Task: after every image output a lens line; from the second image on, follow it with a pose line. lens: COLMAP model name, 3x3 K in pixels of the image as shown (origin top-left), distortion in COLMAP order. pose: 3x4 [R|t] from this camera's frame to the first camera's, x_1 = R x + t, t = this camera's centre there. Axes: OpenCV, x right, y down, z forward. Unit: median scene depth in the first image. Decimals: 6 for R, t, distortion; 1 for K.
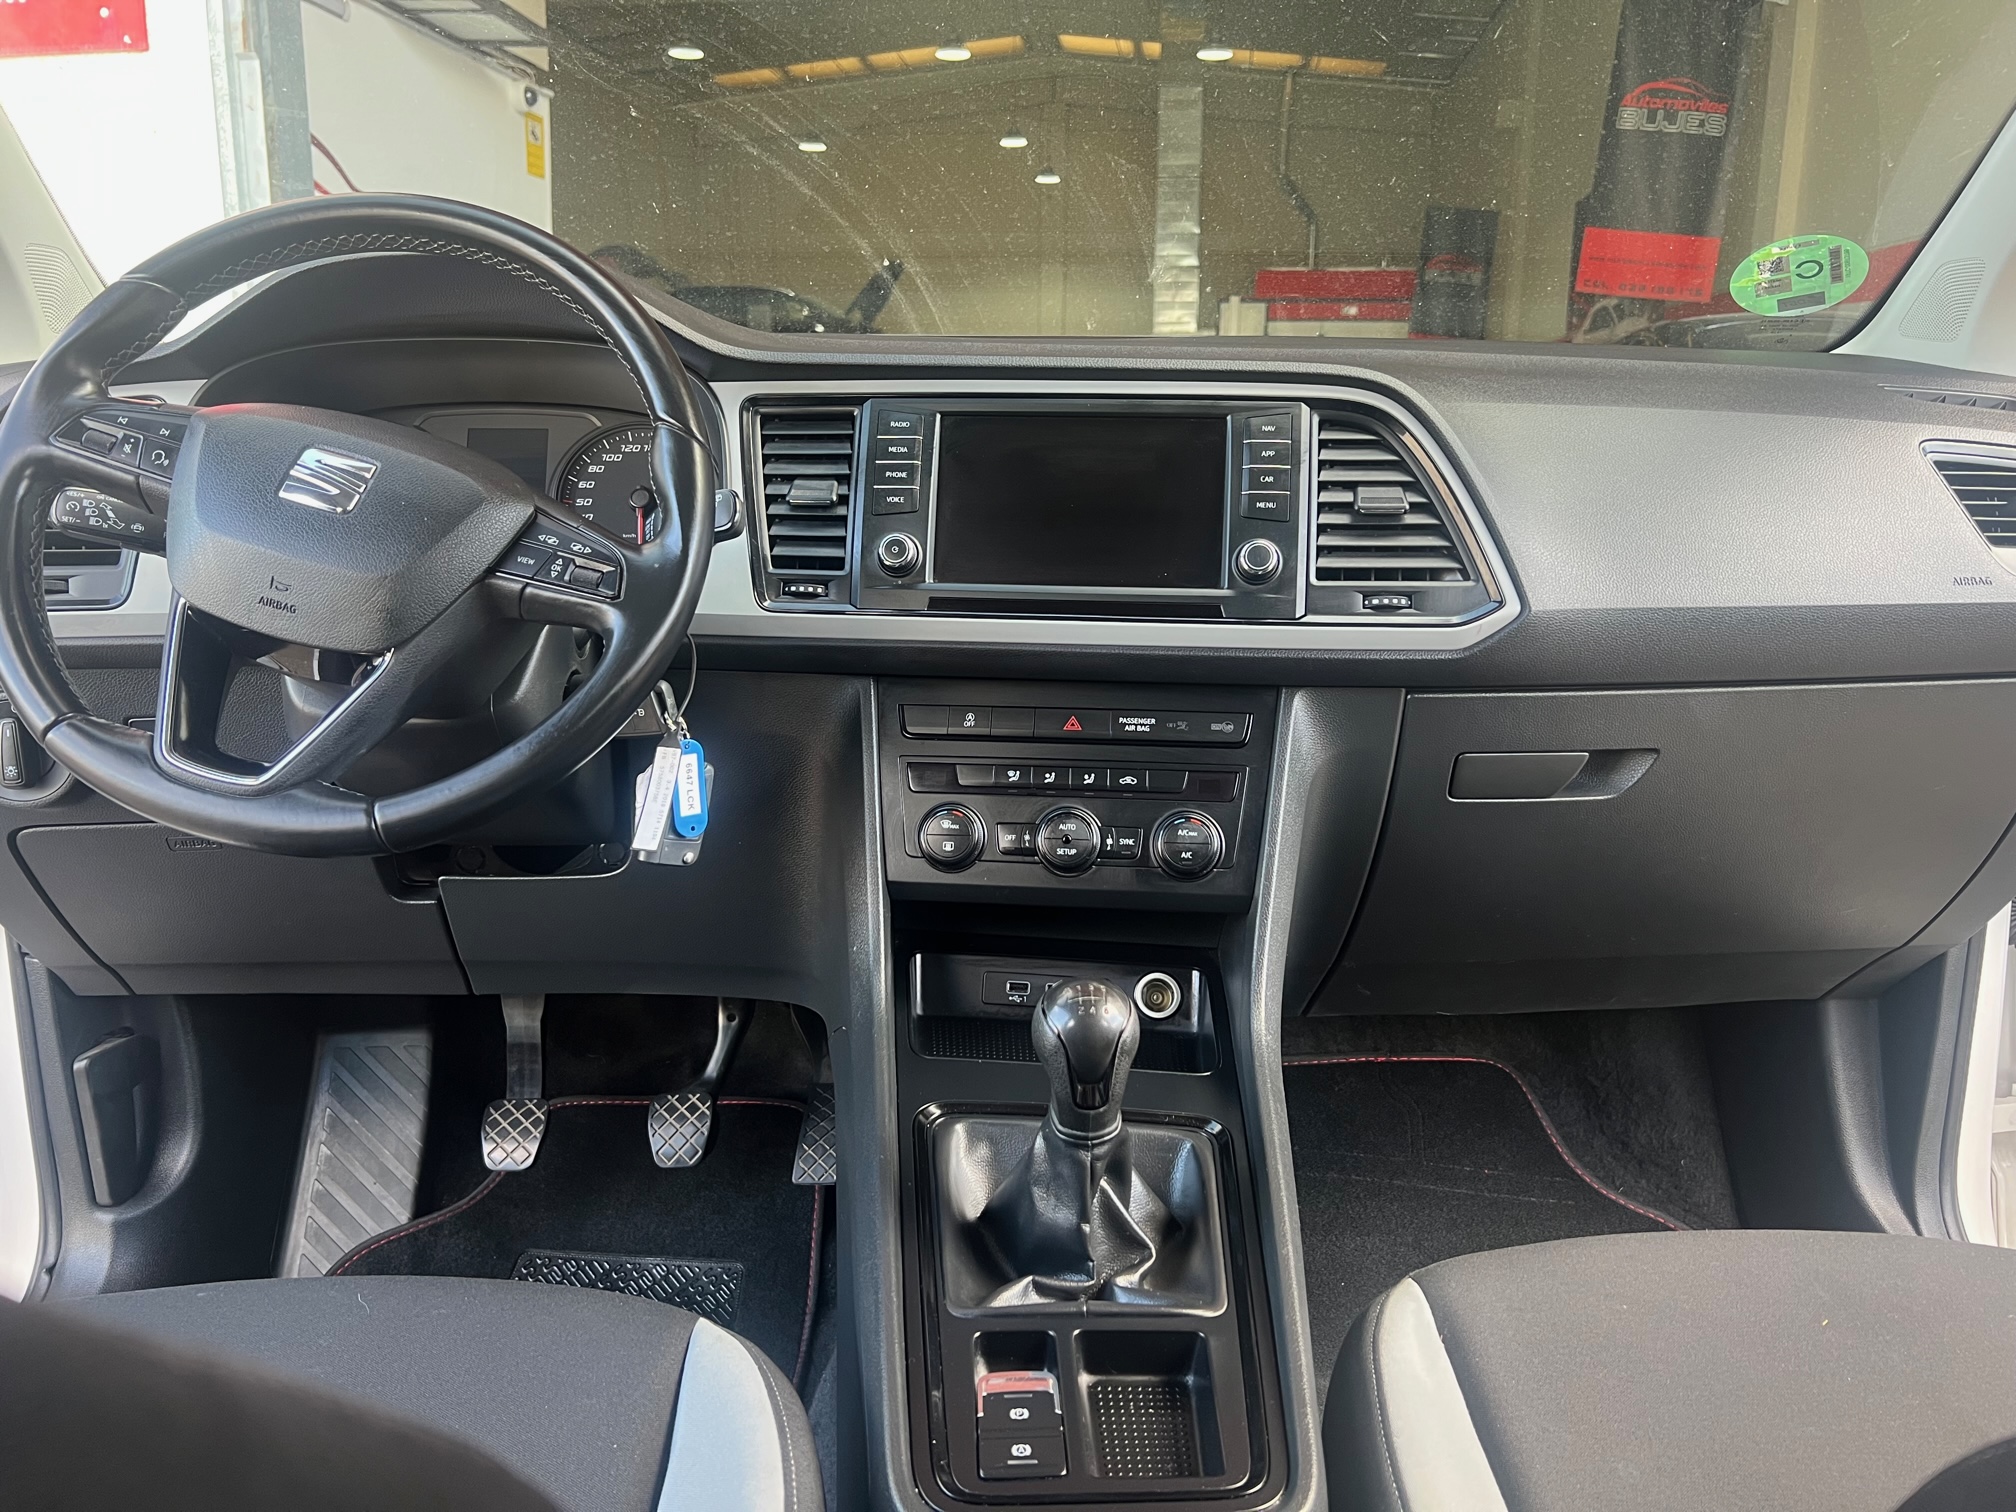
lens RADIAL K [[1517.2, 0, 995.5], [0, 1517.2, 757.4], [0, 0, 1]] dist [0.078370, -0.118314]
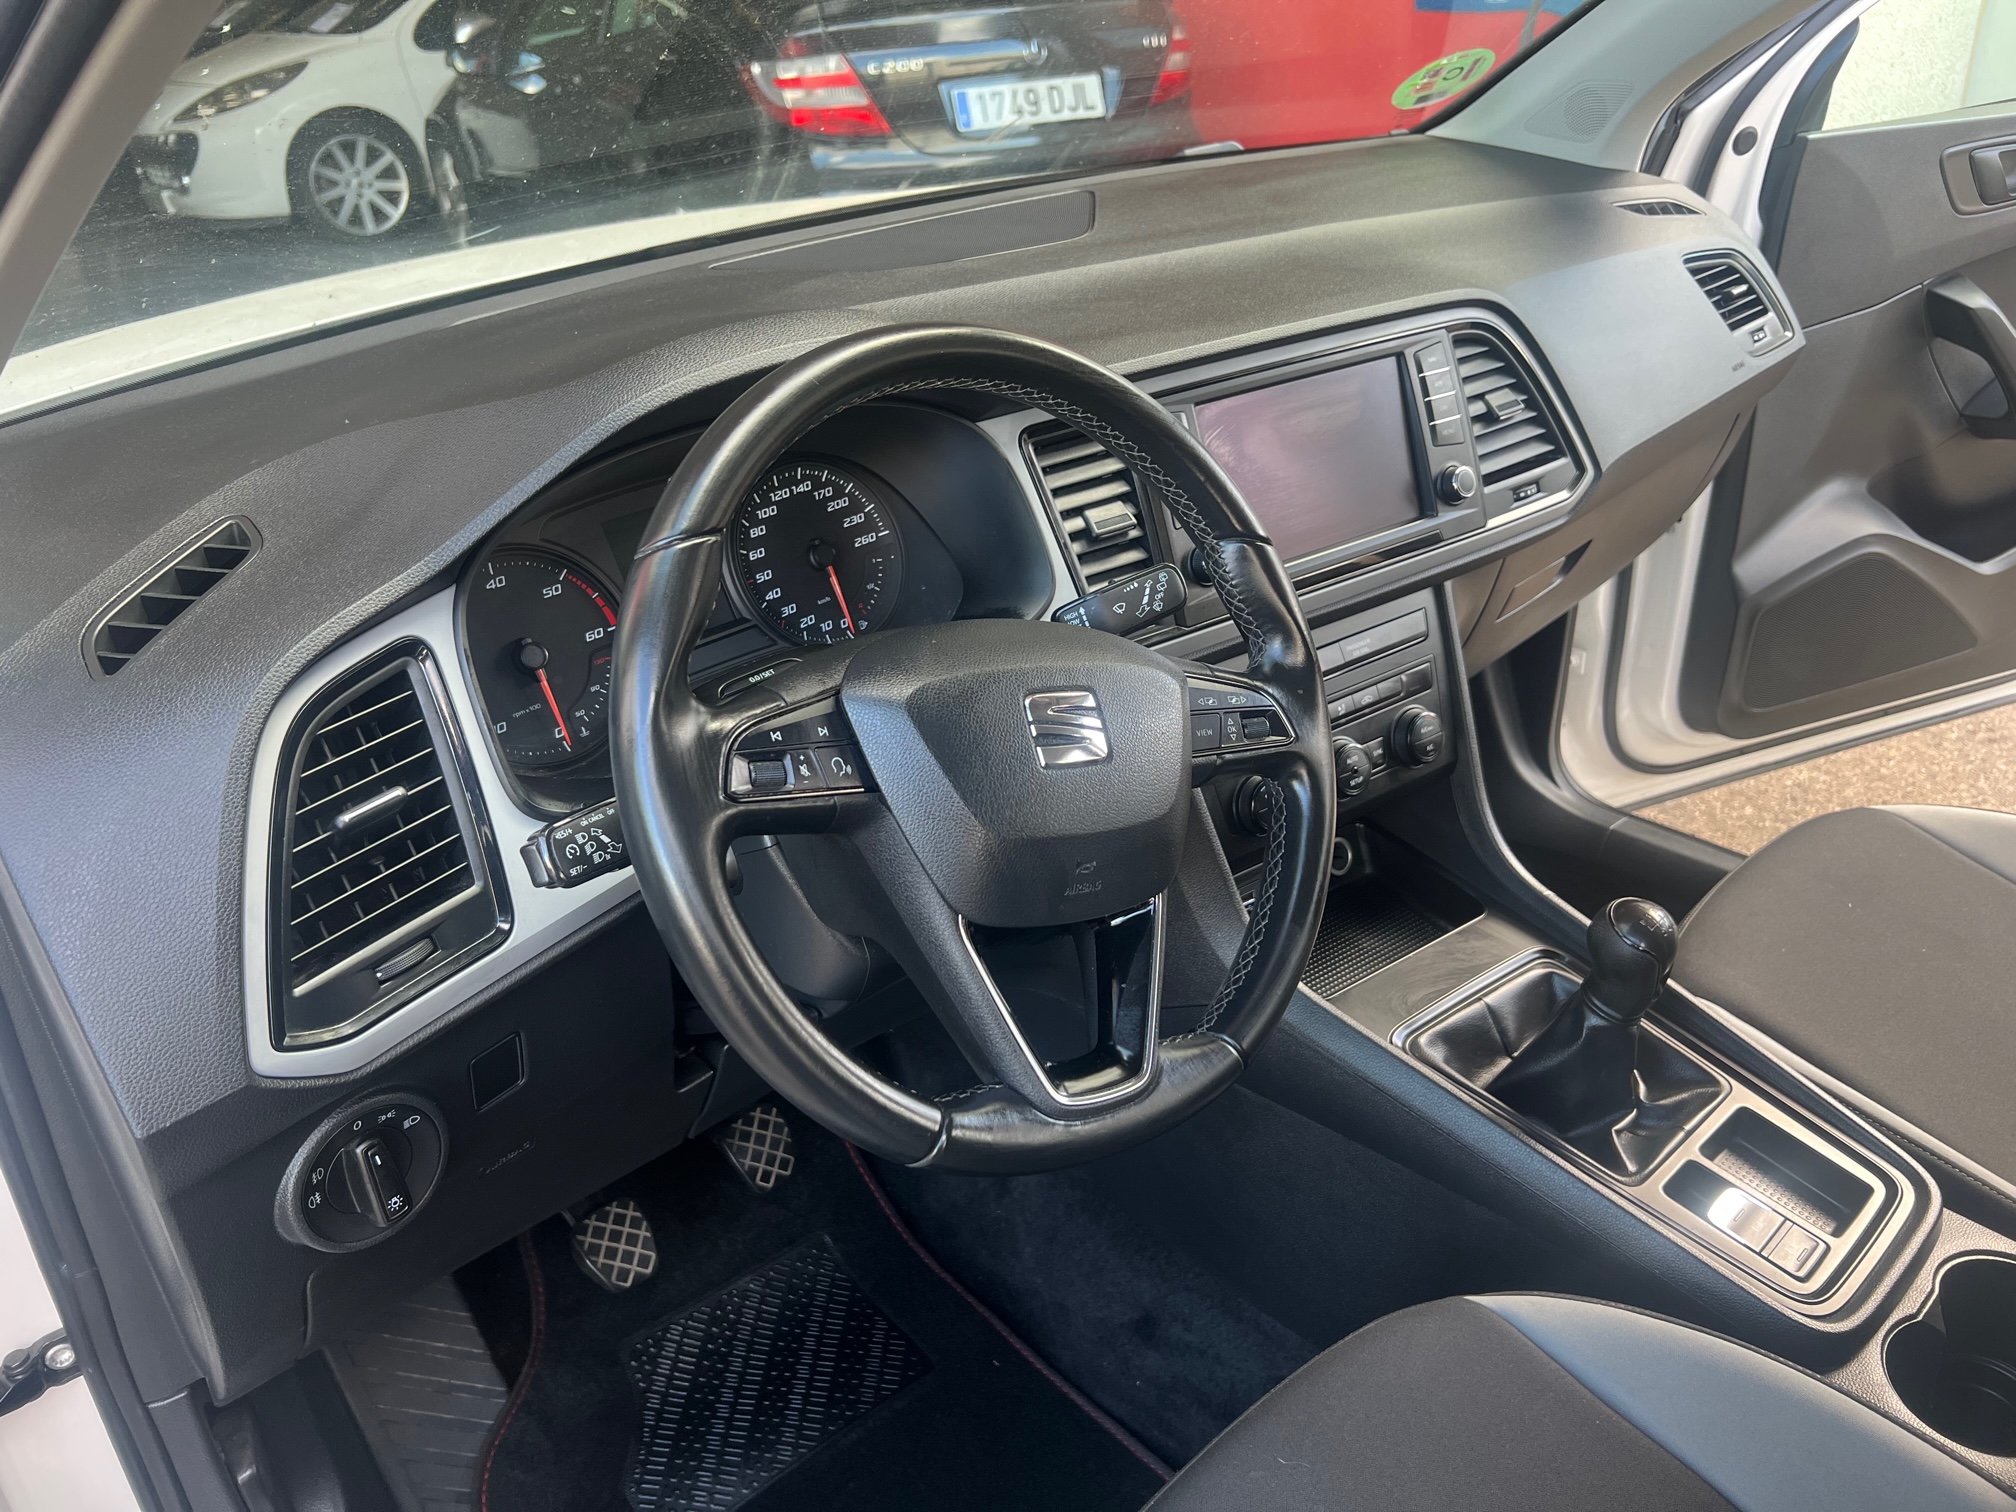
lens RADIAL K [[1540.8, 0, 1008.0], [0, 1540.8, 778.1], [0, 0, 1]] dist [0.046123, -0.055771]
pose [[0.753639, -0.356921, 0.551938, -0.756491], [0.194852, 0.923292, 0.331005, -0.357847], [-0.627743, -0.141912, 0.765376, 0.293009]]
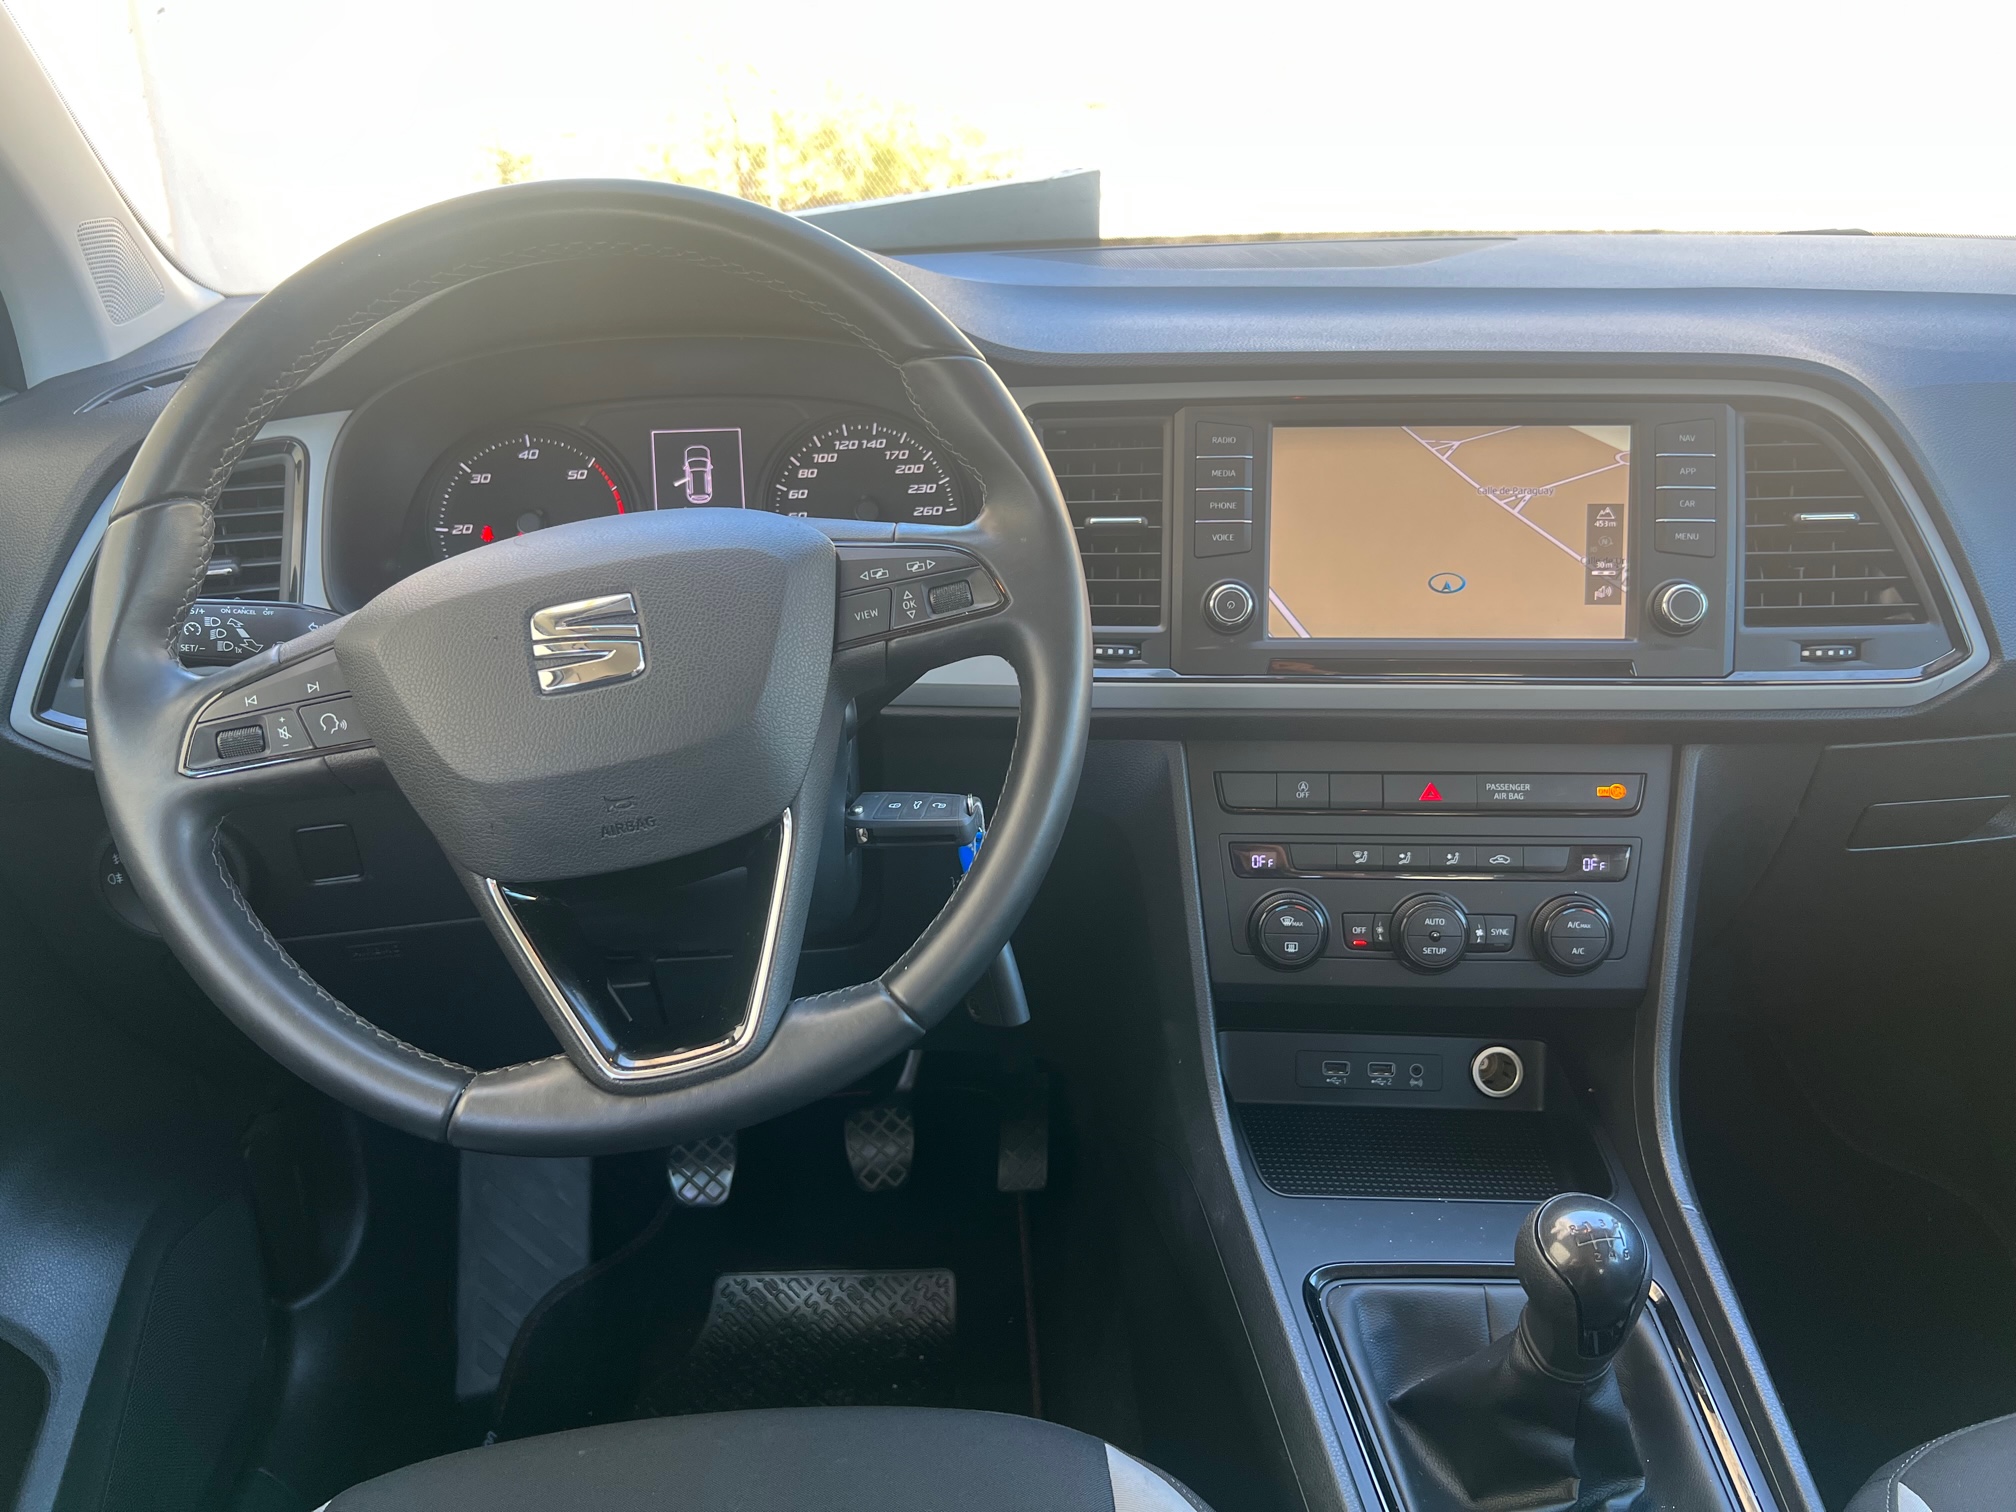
lens RADIAL K [[1532.6, 0, 1002.4], [0, 1532.6, 755.6], [0, 0, 1]] dist [0.048366, -0.072487]
pose [[0.998552, -0.042962, 0.032381, -0.215091], [0.037218, 0.986281, 0.160825, -0.190458], [-0.038846, -0.159387, 0.986452, 0.172624]]
